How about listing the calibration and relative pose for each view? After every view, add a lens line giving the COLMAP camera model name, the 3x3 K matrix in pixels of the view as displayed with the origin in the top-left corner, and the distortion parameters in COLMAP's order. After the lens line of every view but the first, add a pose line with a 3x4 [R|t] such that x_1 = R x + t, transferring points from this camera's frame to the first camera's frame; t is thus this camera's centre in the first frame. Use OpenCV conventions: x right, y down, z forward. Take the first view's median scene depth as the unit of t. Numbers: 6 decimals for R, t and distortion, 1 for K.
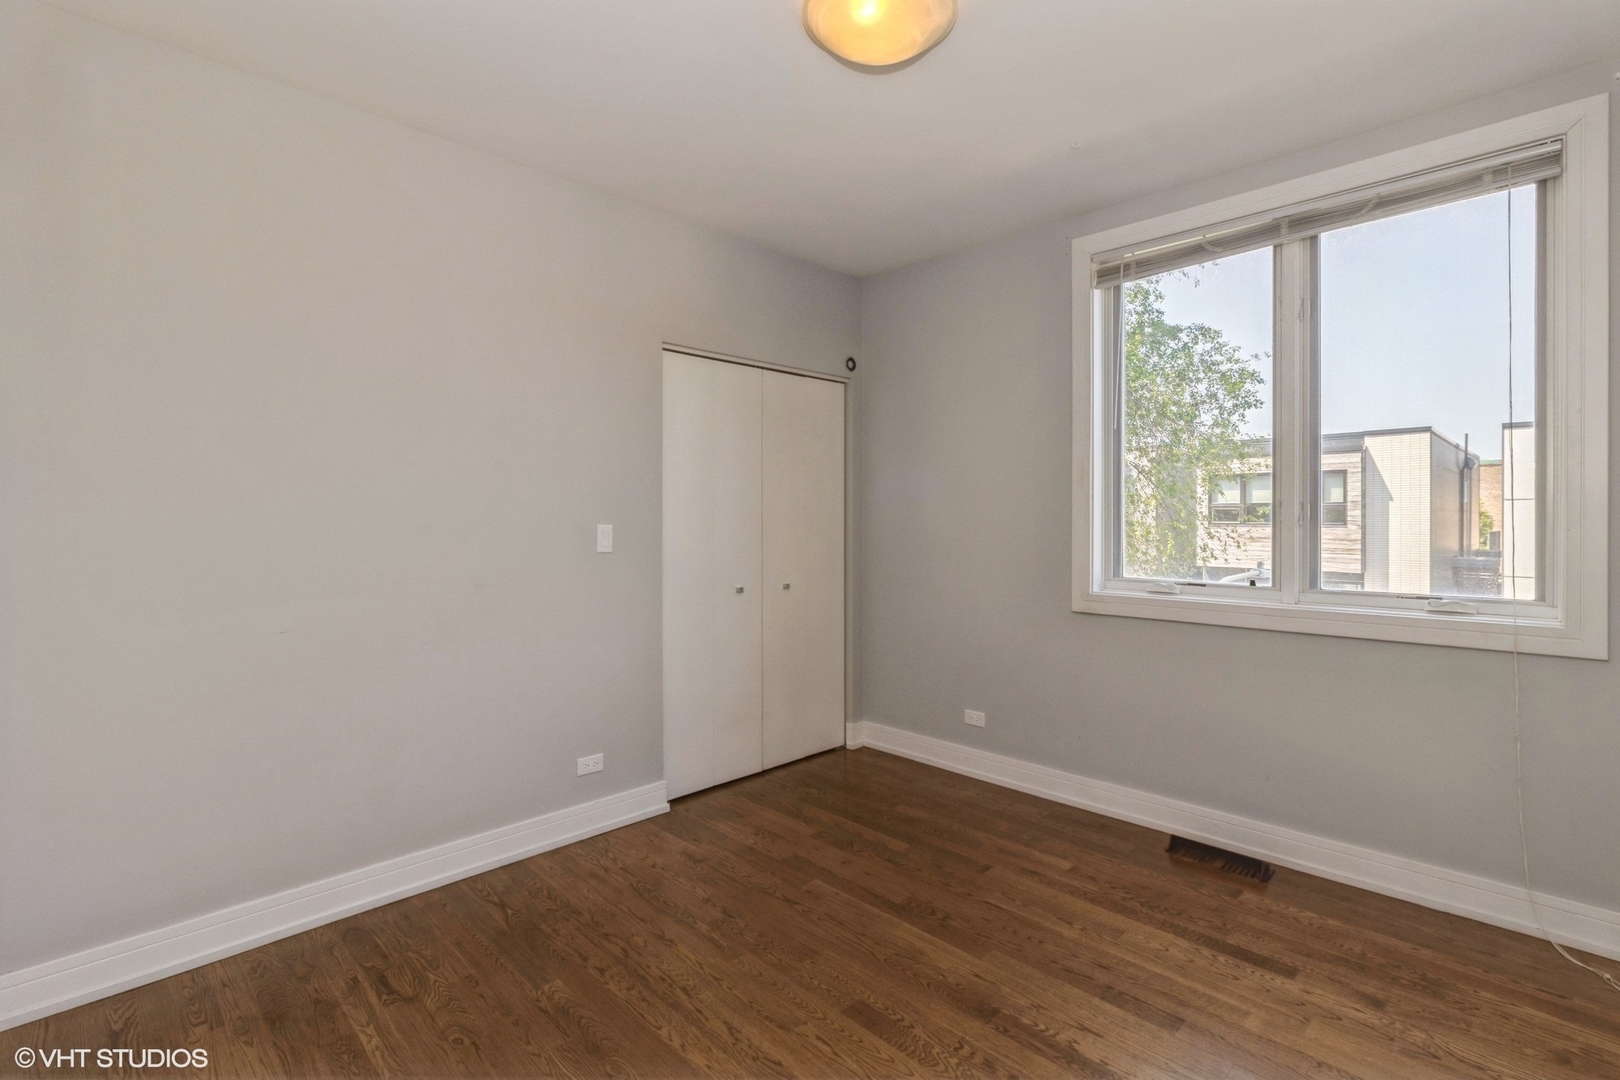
lens RADIAL K [[740.3, 0, 814.1], [0, 740.3, 517.4], [0, 0, 1]] dist [0.000082, 0.000176]
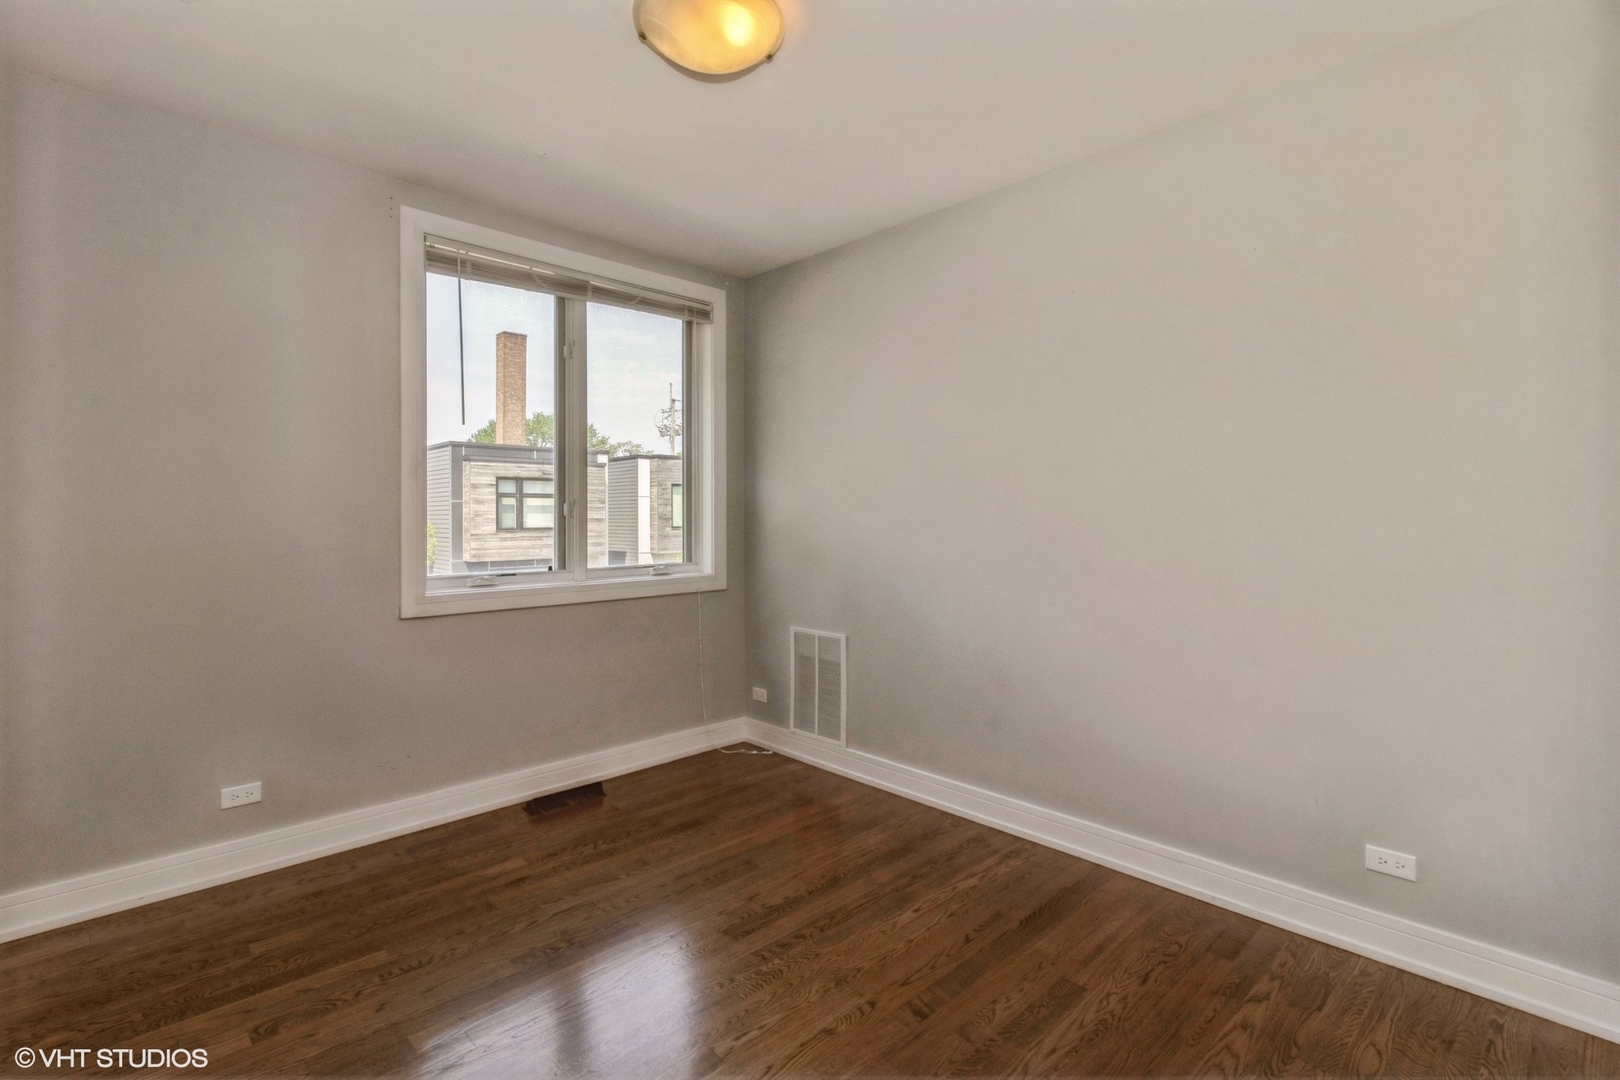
lens RADIAL K [[740.3, 0, 814.1], [0, 740.3, 517.4], [0, 0, 1]] dist [0.000082, 0.000176]
pose [[0.018942, -0.003069, 0.999816, -0.614316], [0.000059, 0.999995, 0.003069, 0.001502], [-0.999821, 0.000000, 0.018942, 0.550527]]
